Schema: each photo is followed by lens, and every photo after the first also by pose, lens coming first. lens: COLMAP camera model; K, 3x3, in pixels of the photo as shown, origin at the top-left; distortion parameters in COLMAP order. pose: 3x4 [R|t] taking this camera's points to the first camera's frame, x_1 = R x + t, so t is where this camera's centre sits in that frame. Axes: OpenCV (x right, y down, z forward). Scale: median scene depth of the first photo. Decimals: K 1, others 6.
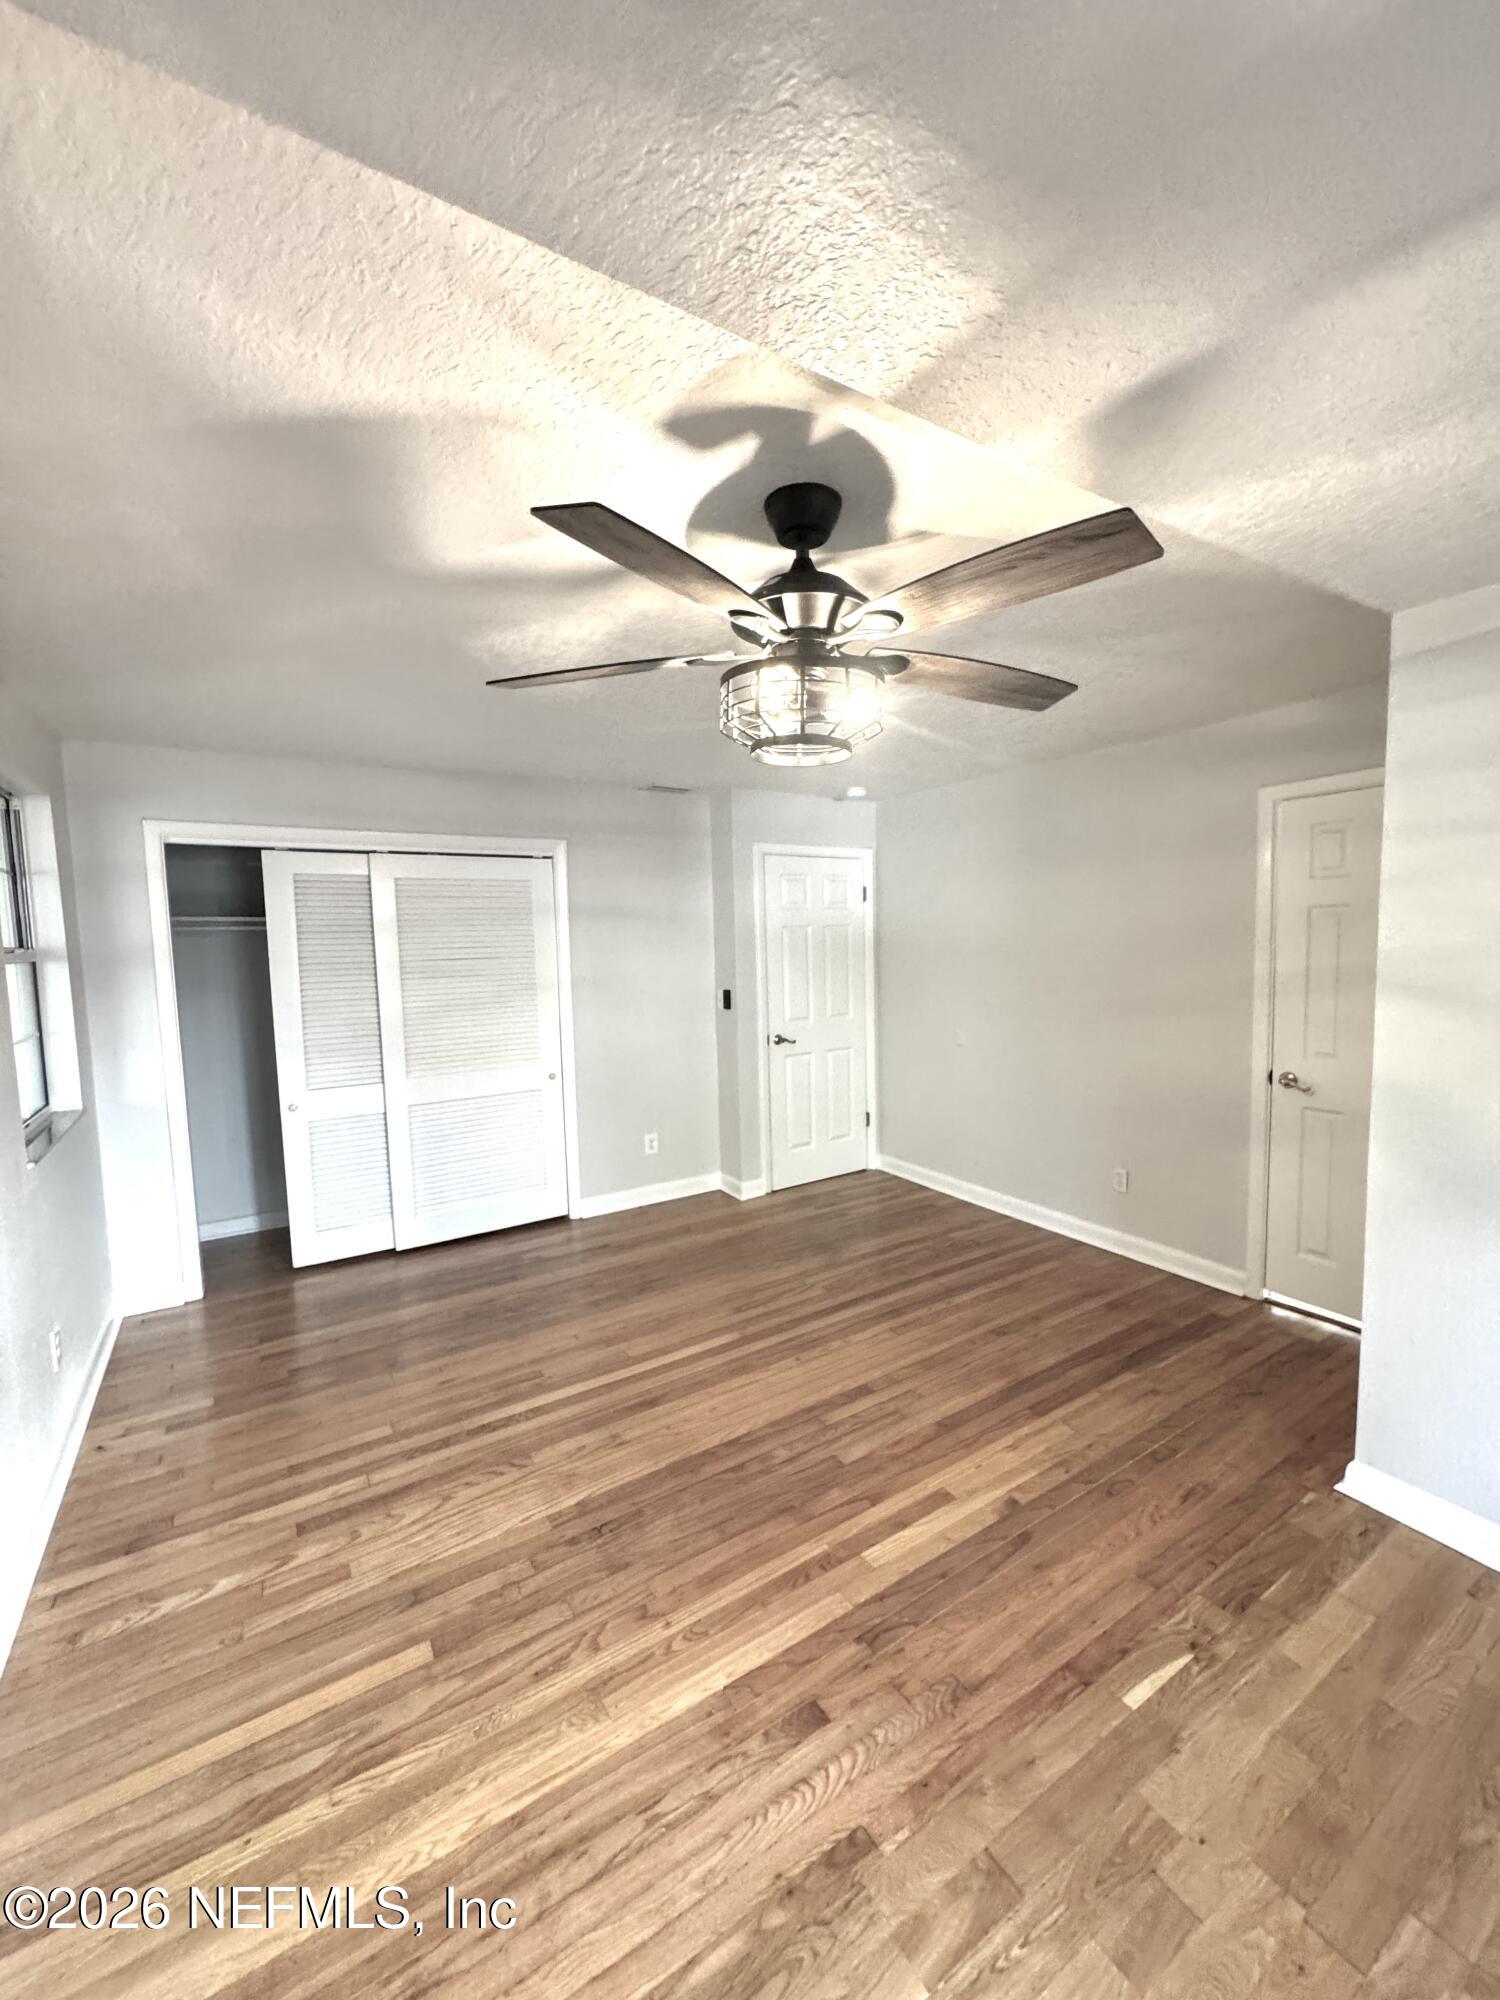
lens RADIAL K [[797.5, 0, 744.3], [0, 797.5, 999.5], [0, 0, 1]] dist [-0.000923, -0.000126]
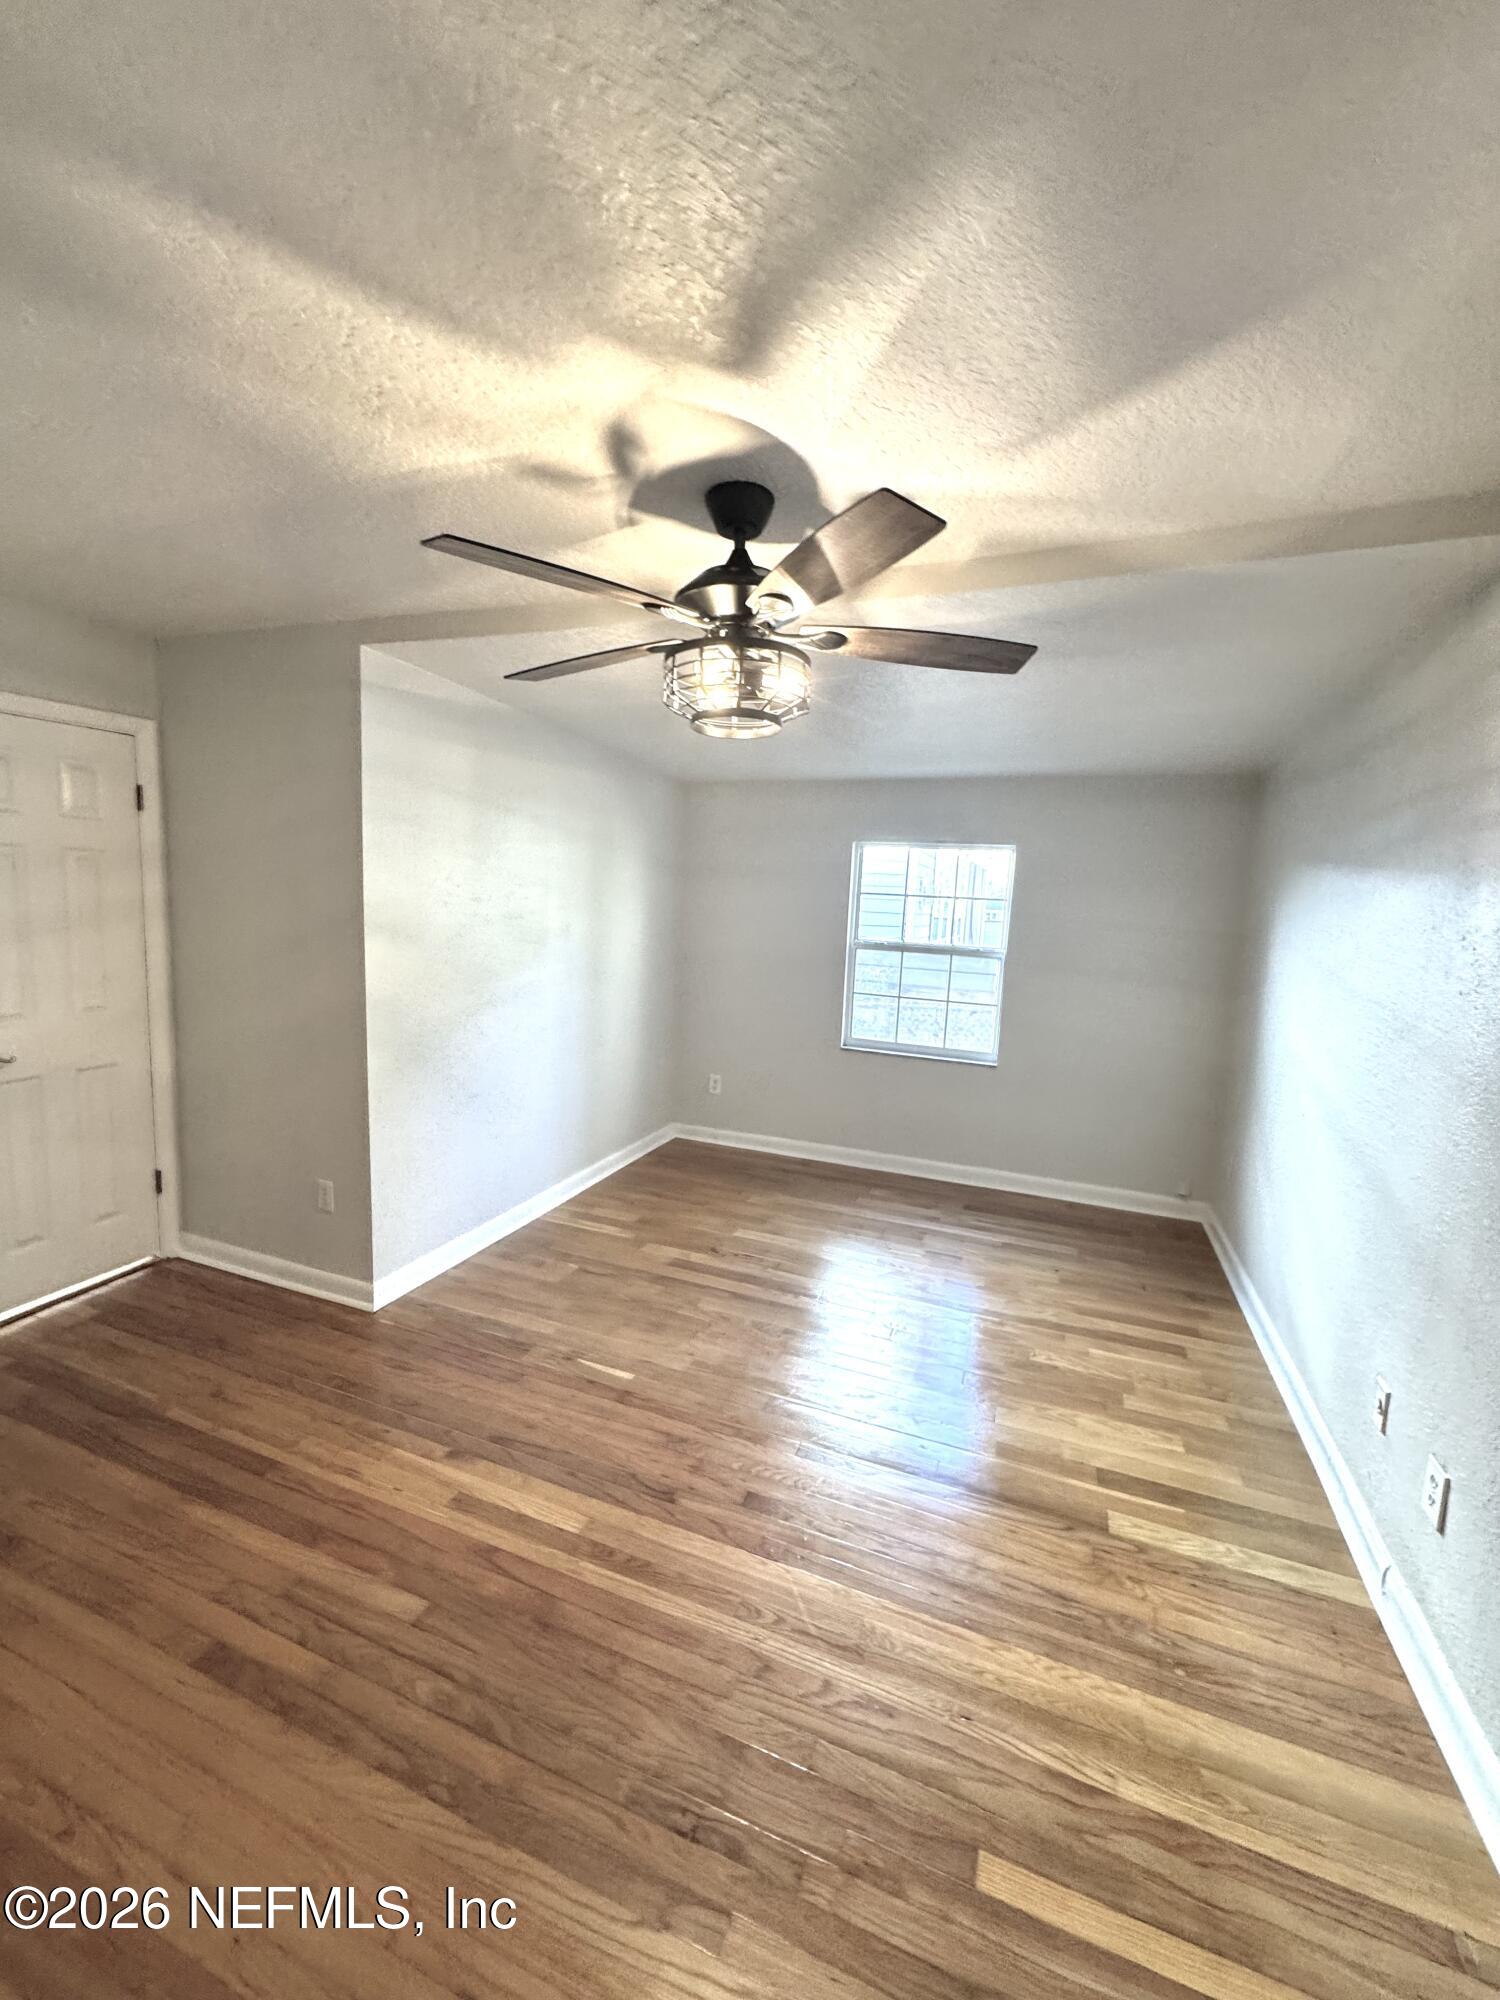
lens RADIAL K [[797.5, 0, 744.3], [0, 797.5, 999.5], [0, 0, 1]] dist [-0.000923, -0.000126]
pose [[-0.599265, -0.101646, 0.794072, -0.740340], [0.037816, 0.987205, 0.154907, -0.090709], [-0.799657, 0.122859, -0.587753, 1.456883]]
